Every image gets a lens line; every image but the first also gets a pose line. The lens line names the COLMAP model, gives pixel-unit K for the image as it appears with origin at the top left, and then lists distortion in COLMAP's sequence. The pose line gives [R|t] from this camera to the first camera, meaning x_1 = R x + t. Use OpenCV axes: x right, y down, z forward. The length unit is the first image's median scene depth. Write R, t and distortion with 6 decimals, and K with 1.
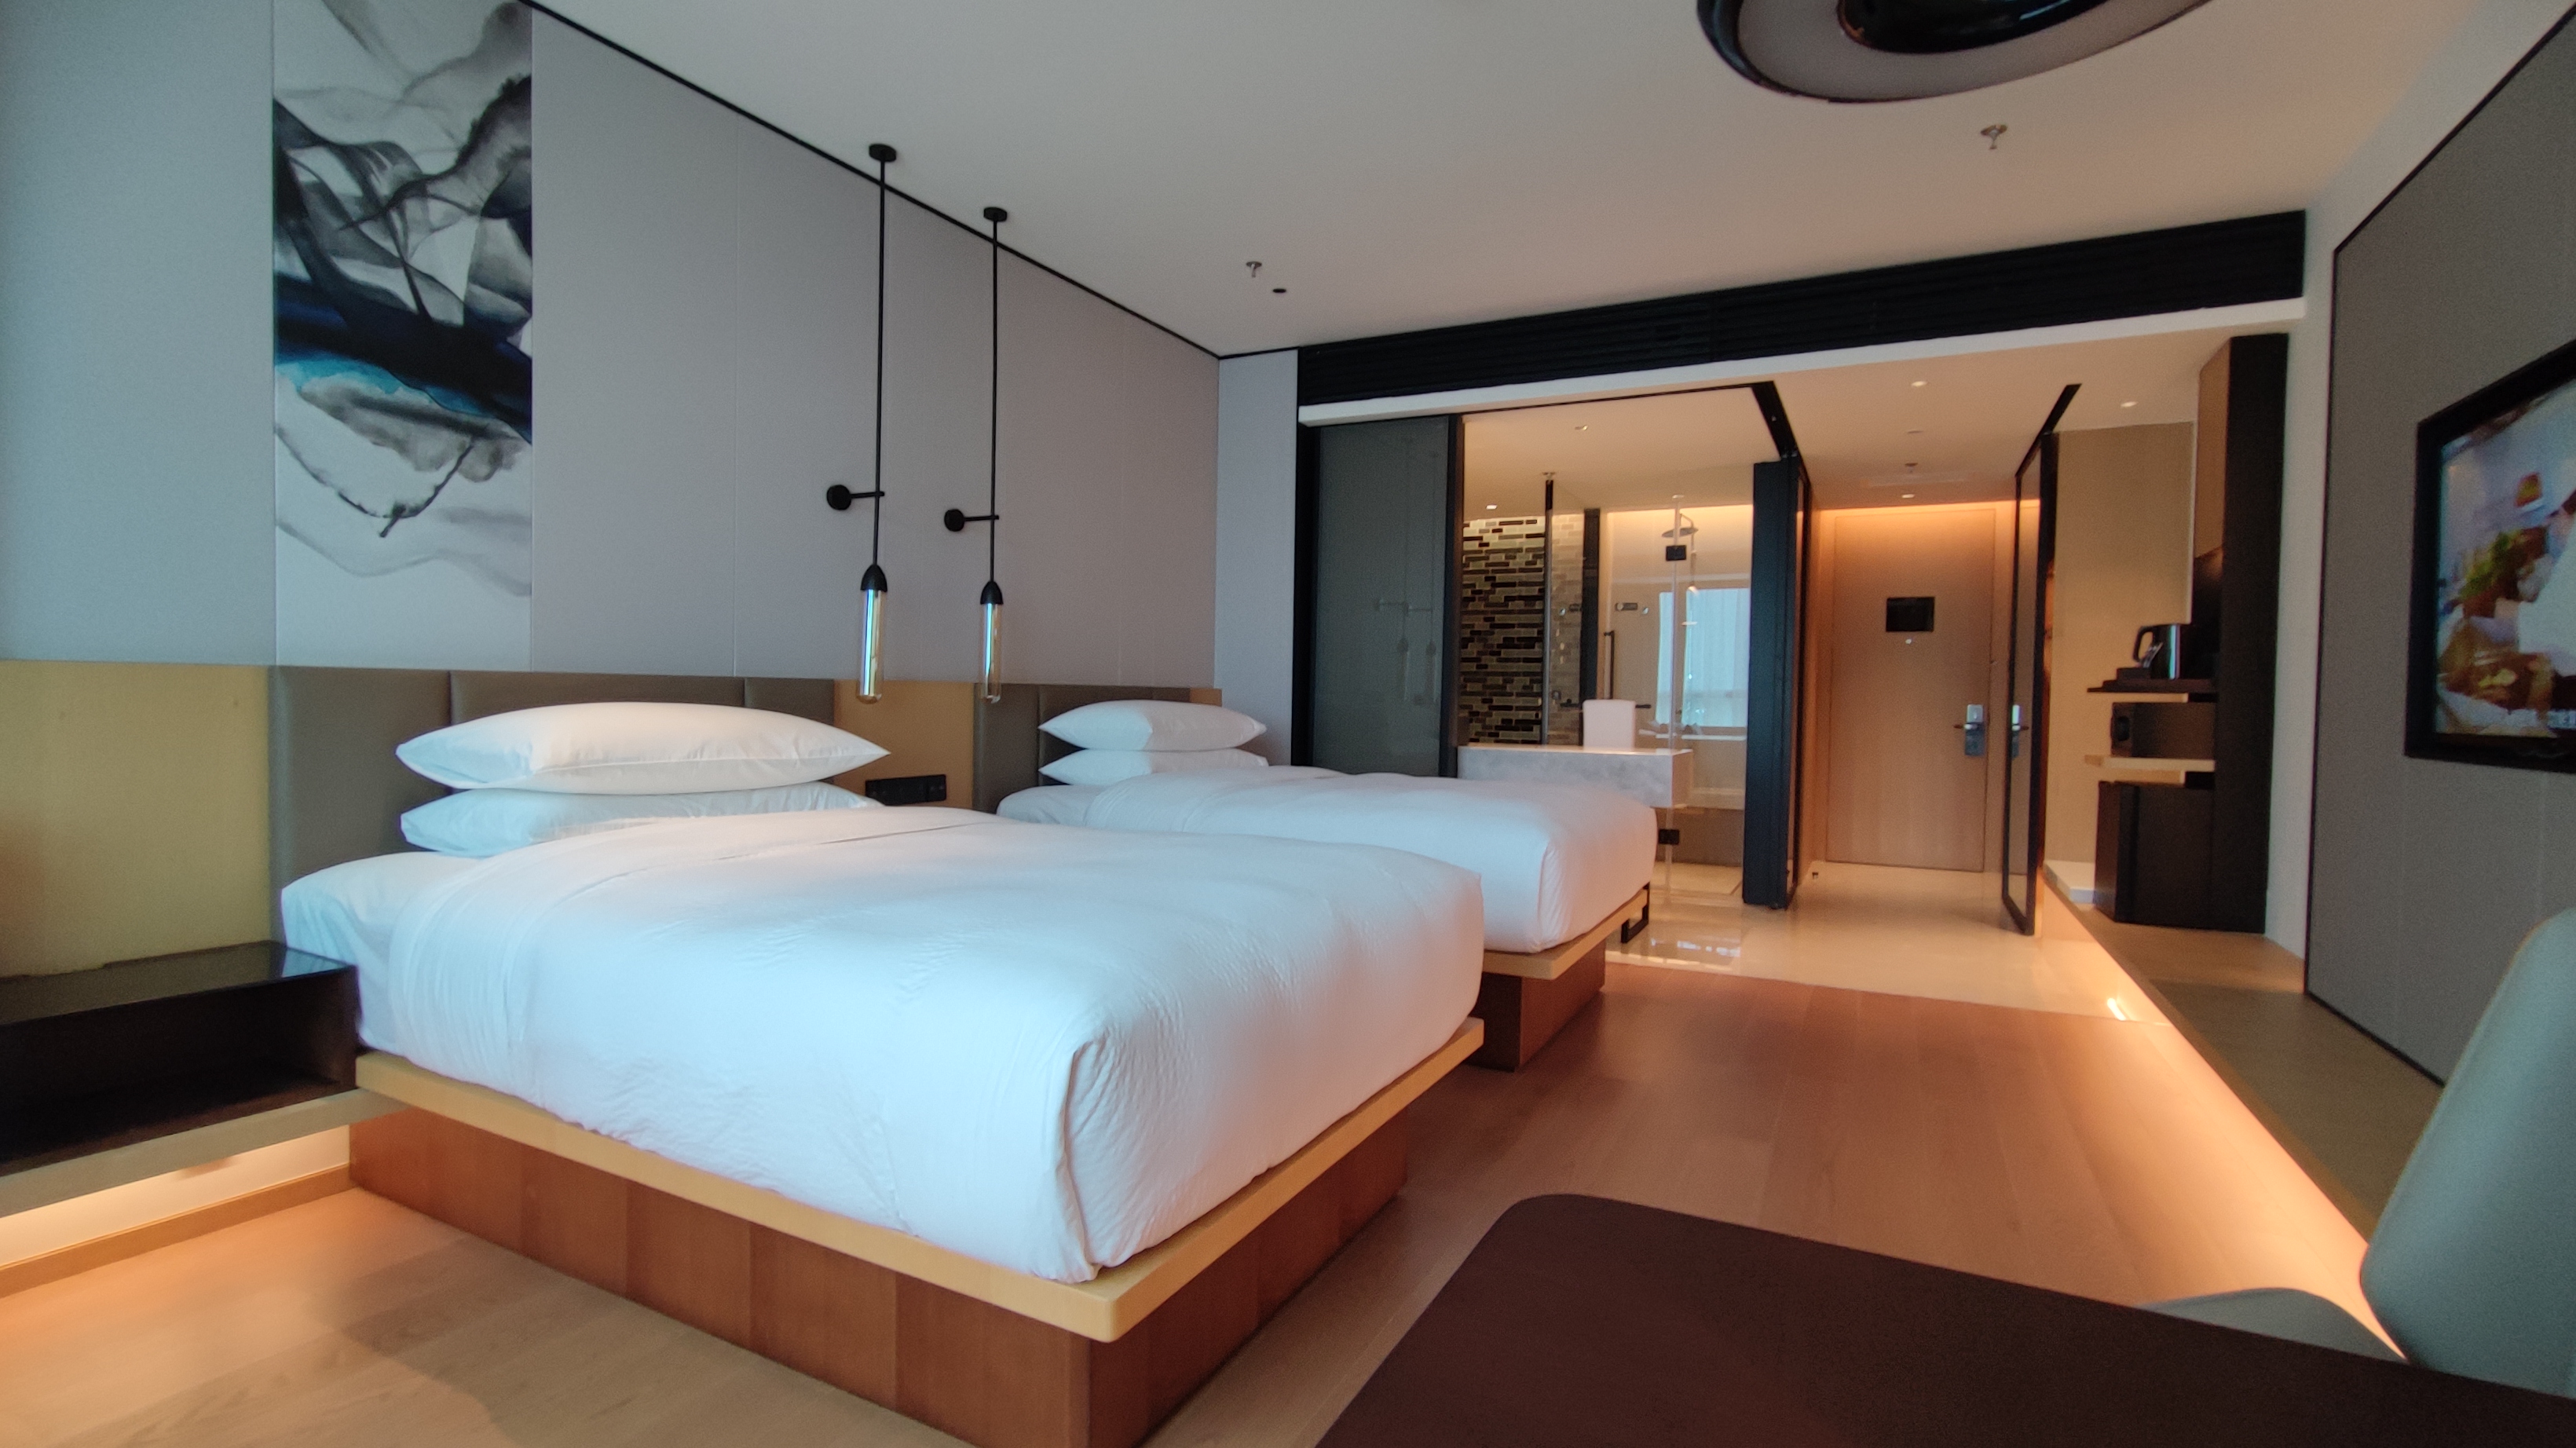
lens RADIAL K [[1176.7, 0, 1297.7], [0, 1176.7, 723.9], [0, 0, 1]] dist [-0.006925, 0.006163]
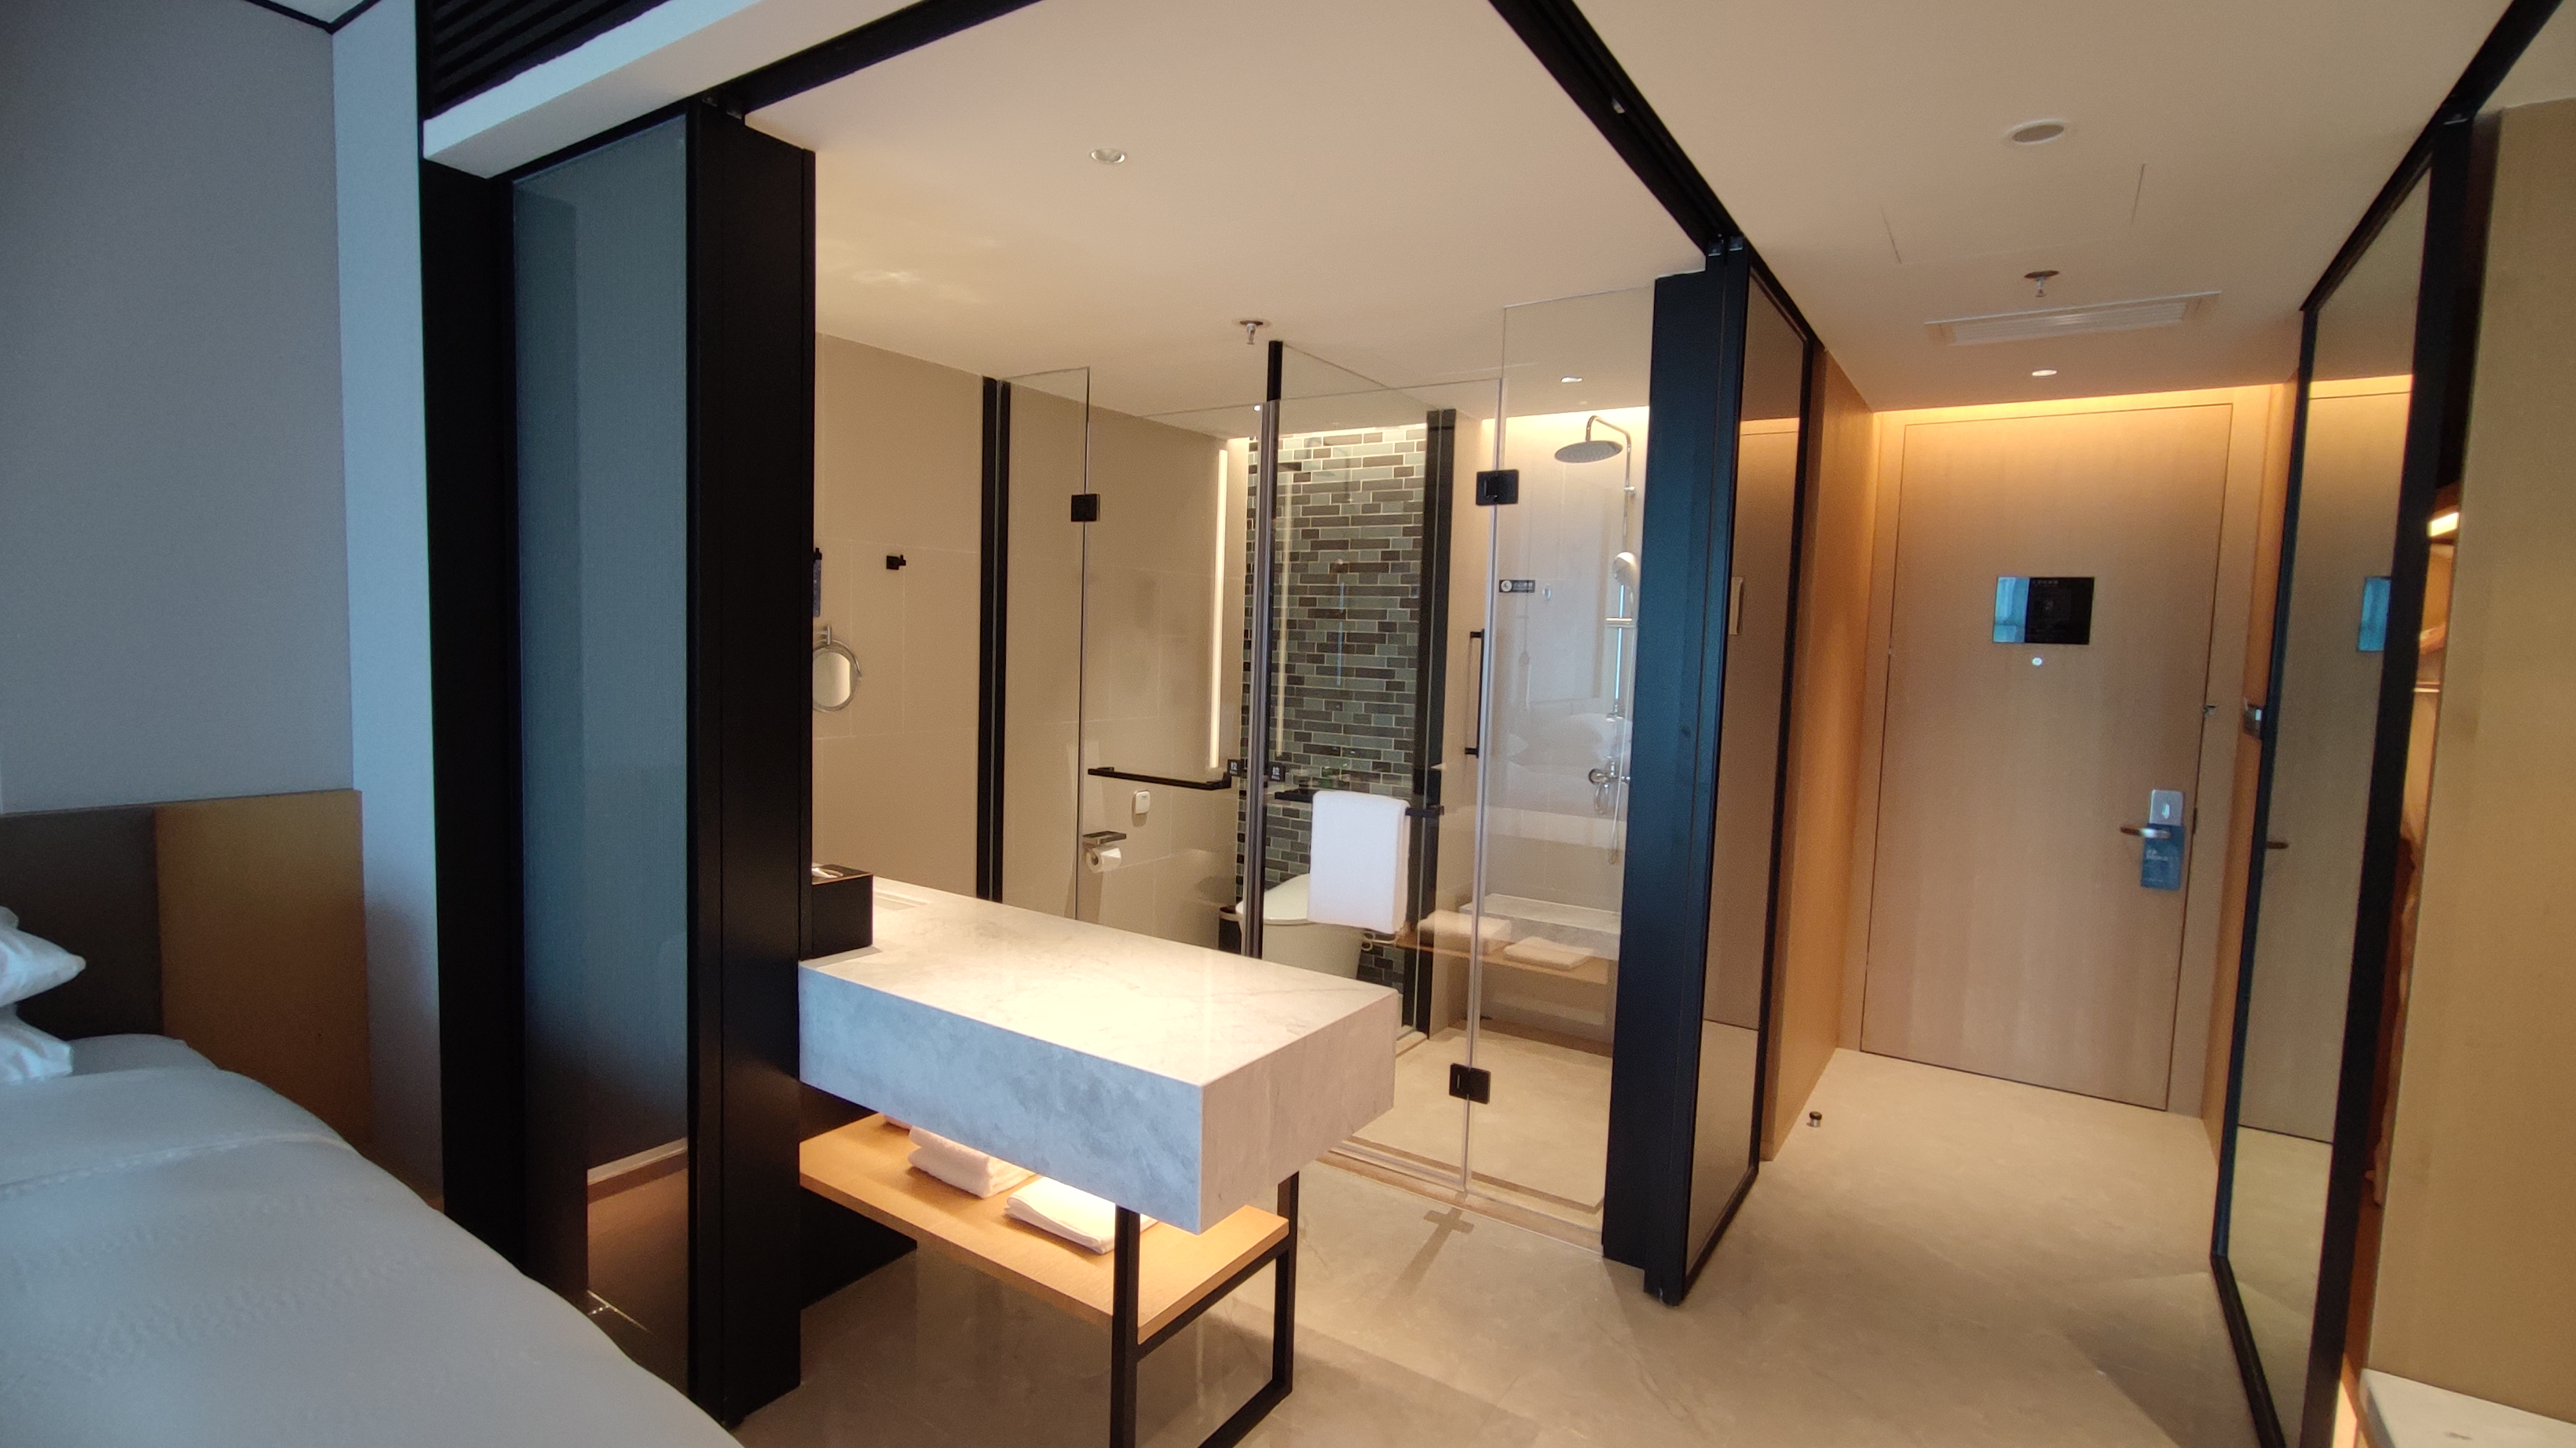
lens RADIAL K [[1176.7, 0, 1272.4], [0, 1176.7, 717.1], [0, 0, 1]] dist [-0.006925, 0.006163]
pose [[0.993495, 0.022085, -0.111716, 0.309477], [-0.017637, 0.999018, 0.040650, -0.077746], [0.112504, -0.038416, 0.992908, 0.565620]]
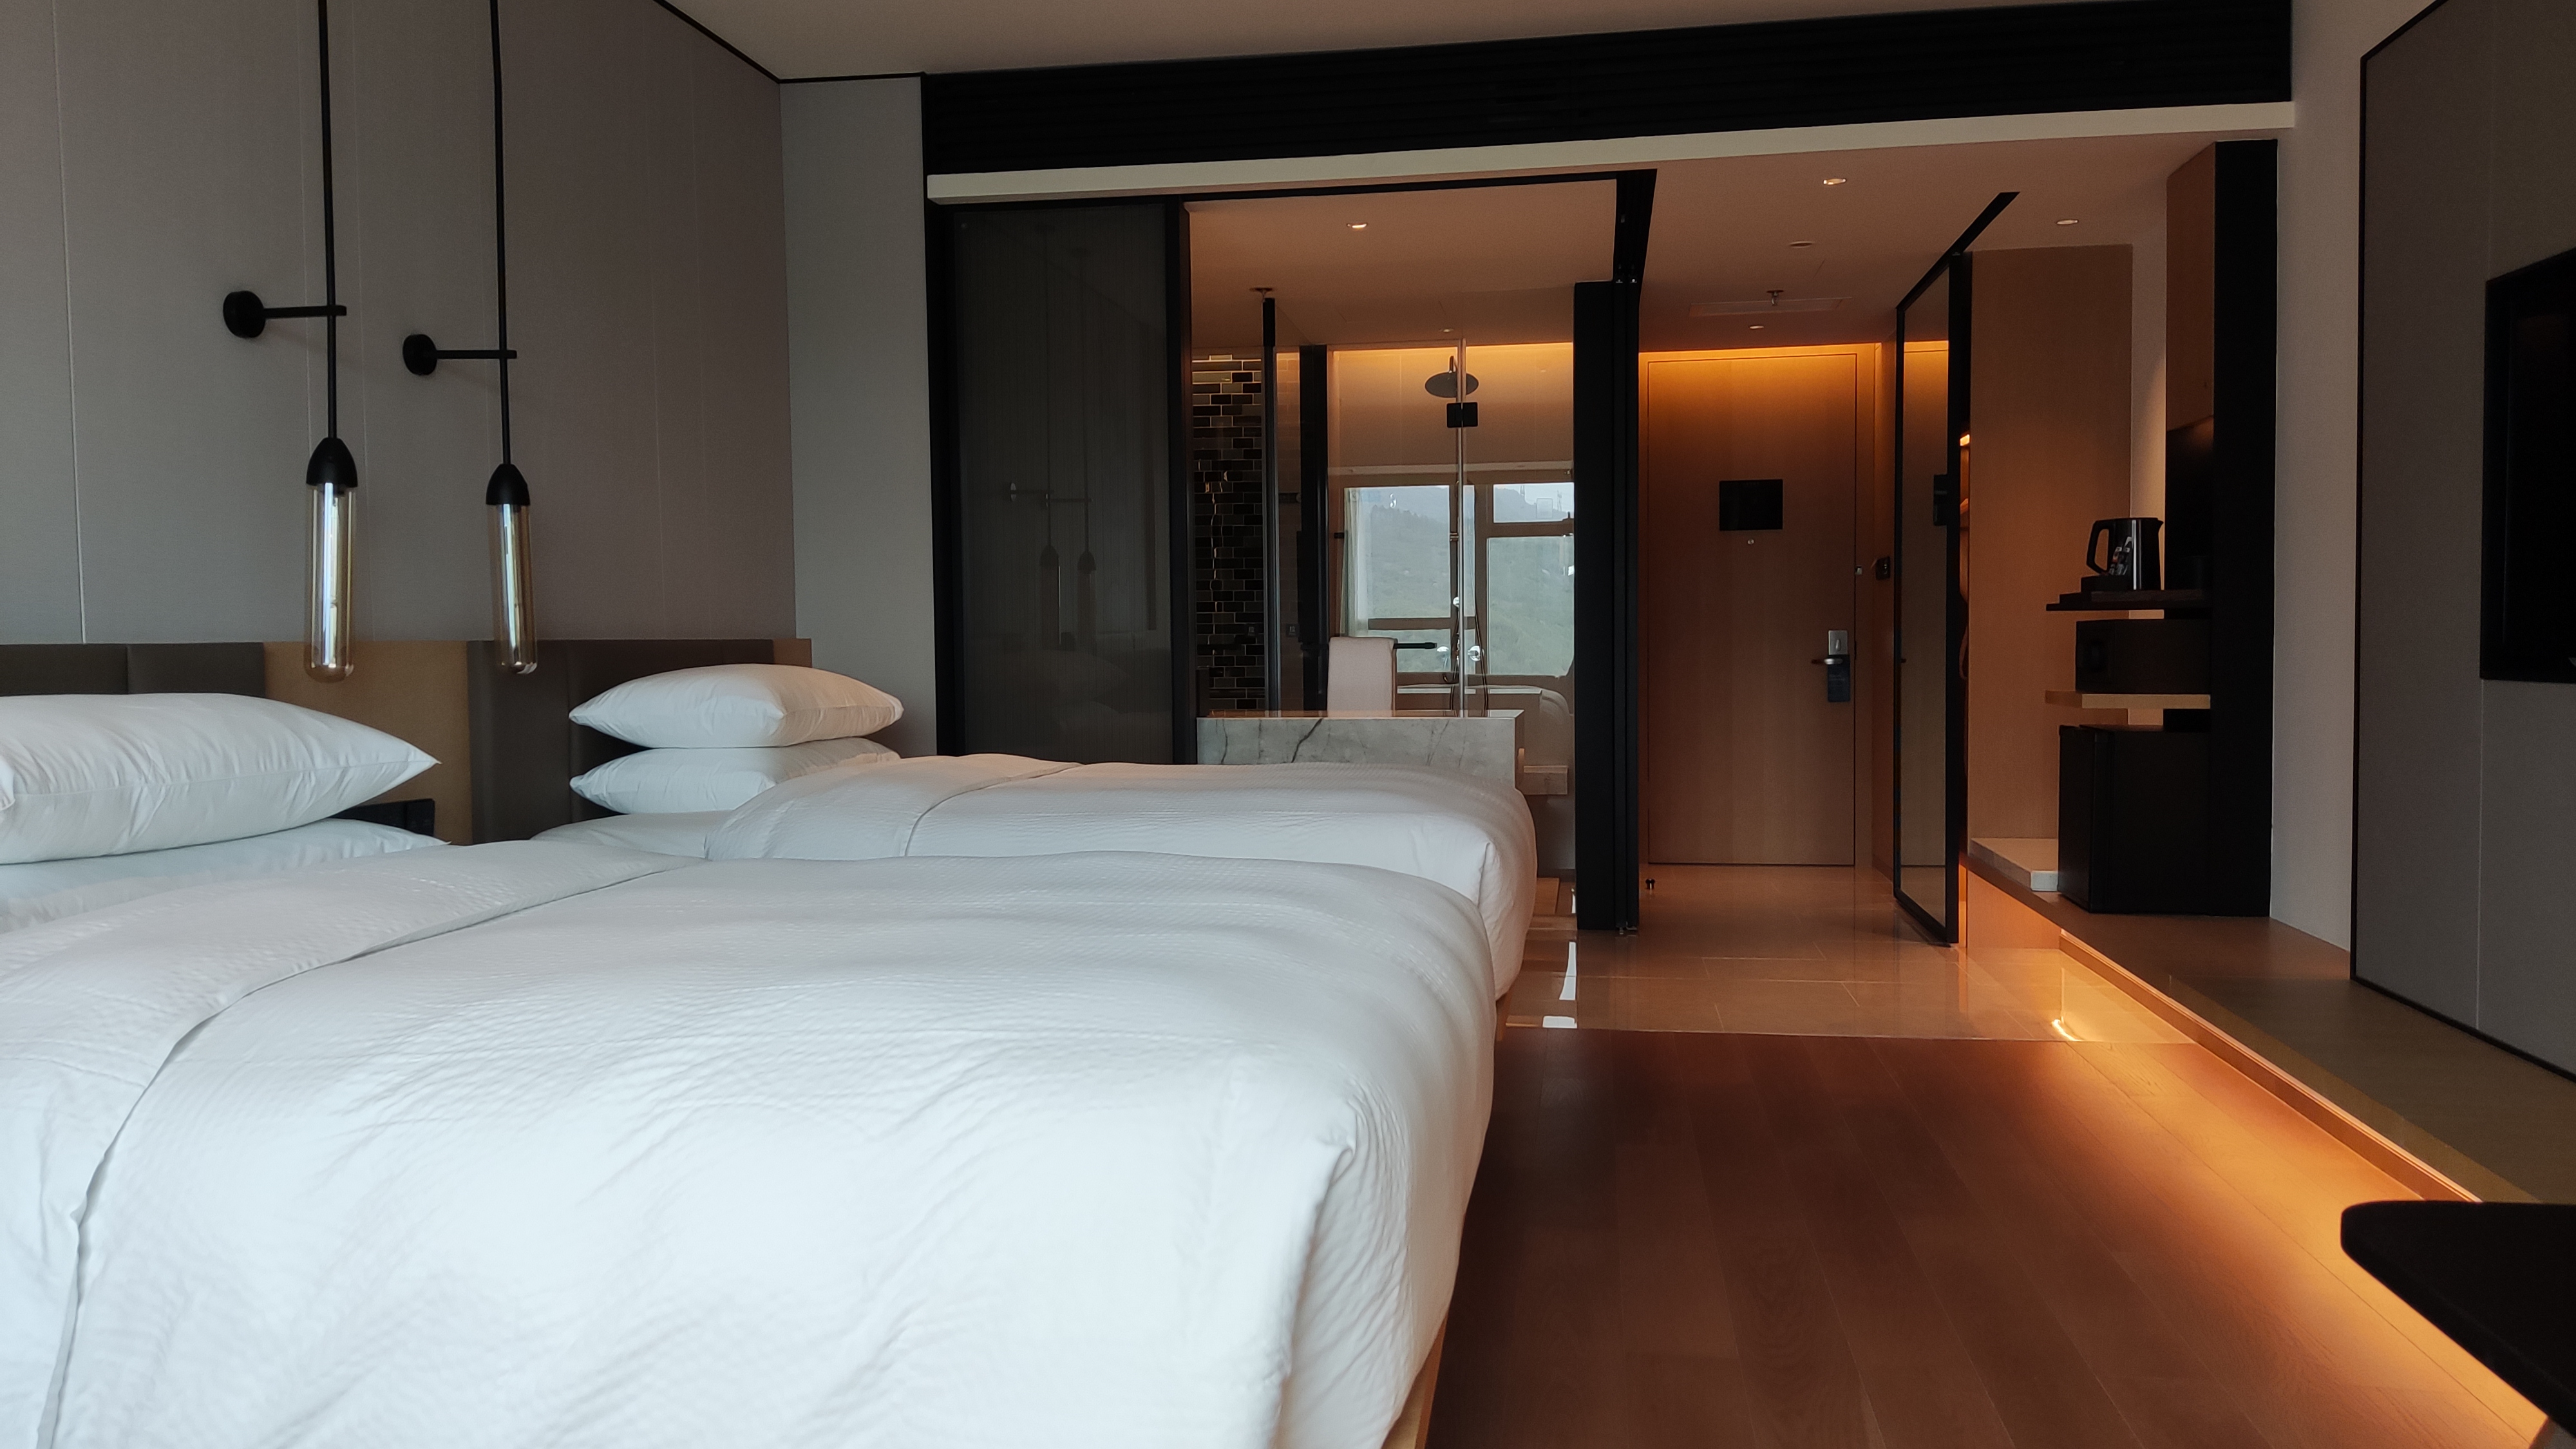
lens RADIAL K [[1939.8, 0, 1306.4], [0, 1939.8, 723.6], [0, 0, 1]] dist [0.052901, -0.054181]
pose [[0.948911, -0.042066, 0.312728, -0.127862], [0.035162, 0.998998, 0.027684, -0.004220], [-0.313579, -0.015274, 0.949439, -0.027917]]
